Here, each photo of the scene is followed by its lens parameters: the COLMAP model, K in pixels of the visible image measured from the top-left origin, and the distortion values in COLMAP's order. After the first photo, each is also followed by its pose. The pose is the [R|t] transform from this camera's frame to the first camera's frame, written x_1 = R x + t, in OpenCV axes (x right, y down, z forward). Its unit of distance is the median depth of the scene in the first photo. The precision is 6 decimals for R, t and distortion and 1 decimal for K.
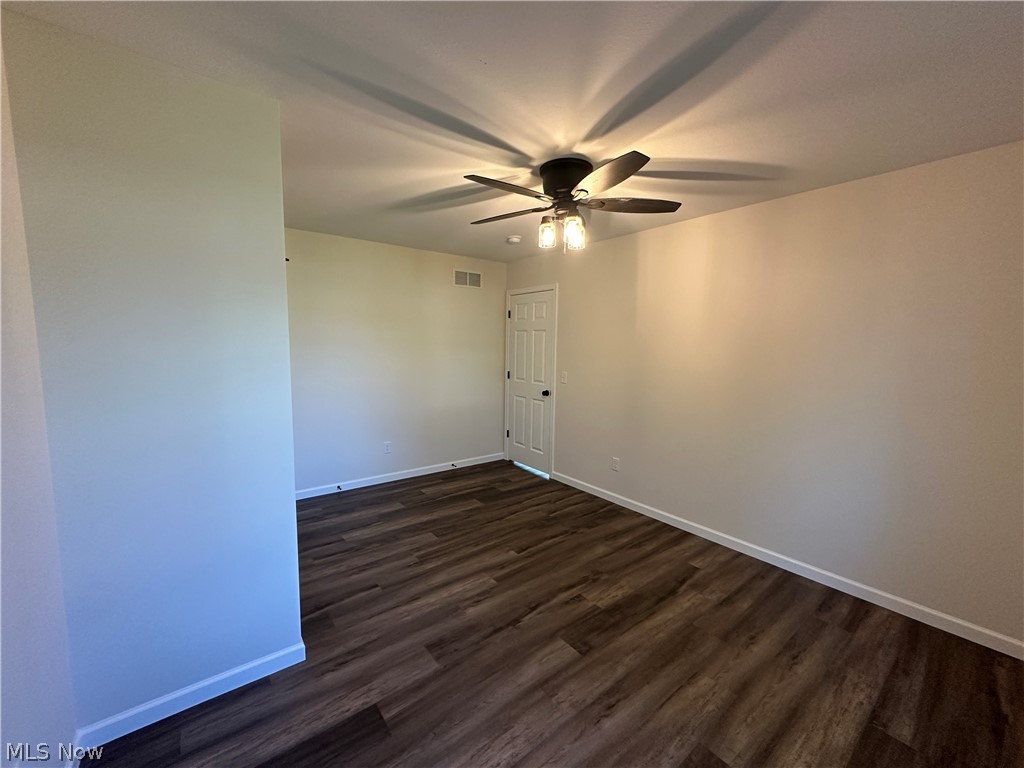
lens RADIAL K [[409.2, 0, 512.0], [0, 409.2, 384.0], [0, 0, 1]] dist [-0.002255, 0.000007]
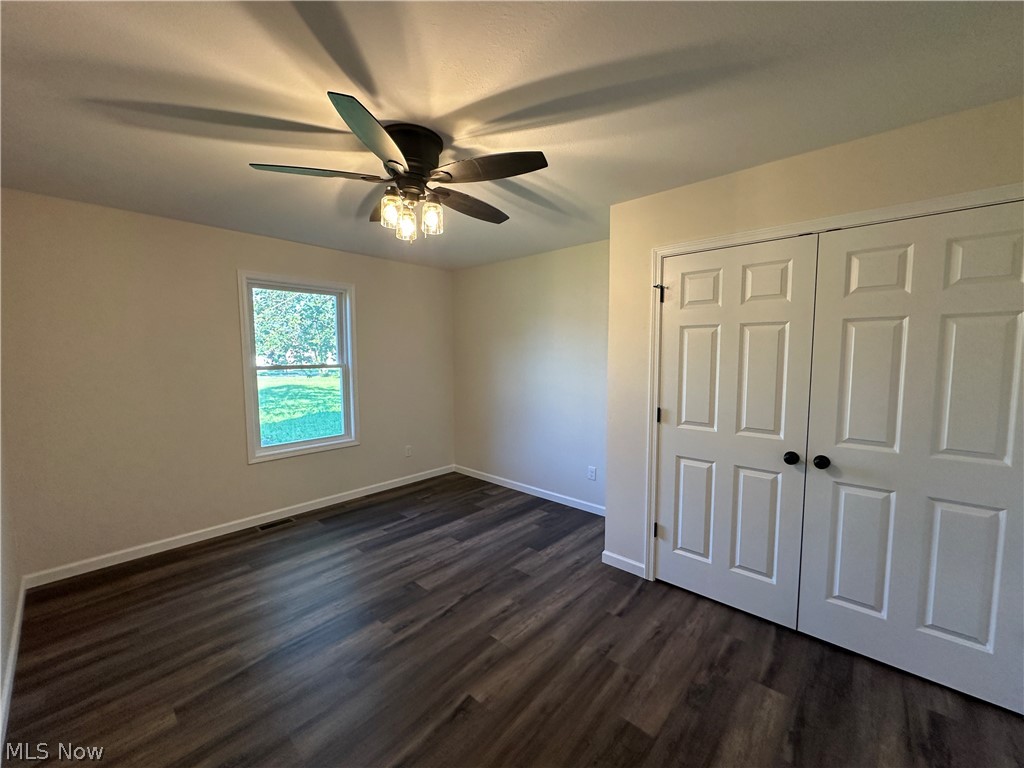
lens RADIAL K [[409.2, 0, 512.0], [0, 409.2, 384.0], [0, 0, 1]] dist [-0.002255, 0.000007]
pose [[-0.984700, 0.000252, -0.174256, 0.071593], [-0.030061, 0.984761, 0.171296, -0.183131], [0.171644, 0.173913, -0.969687, 1.860092]]
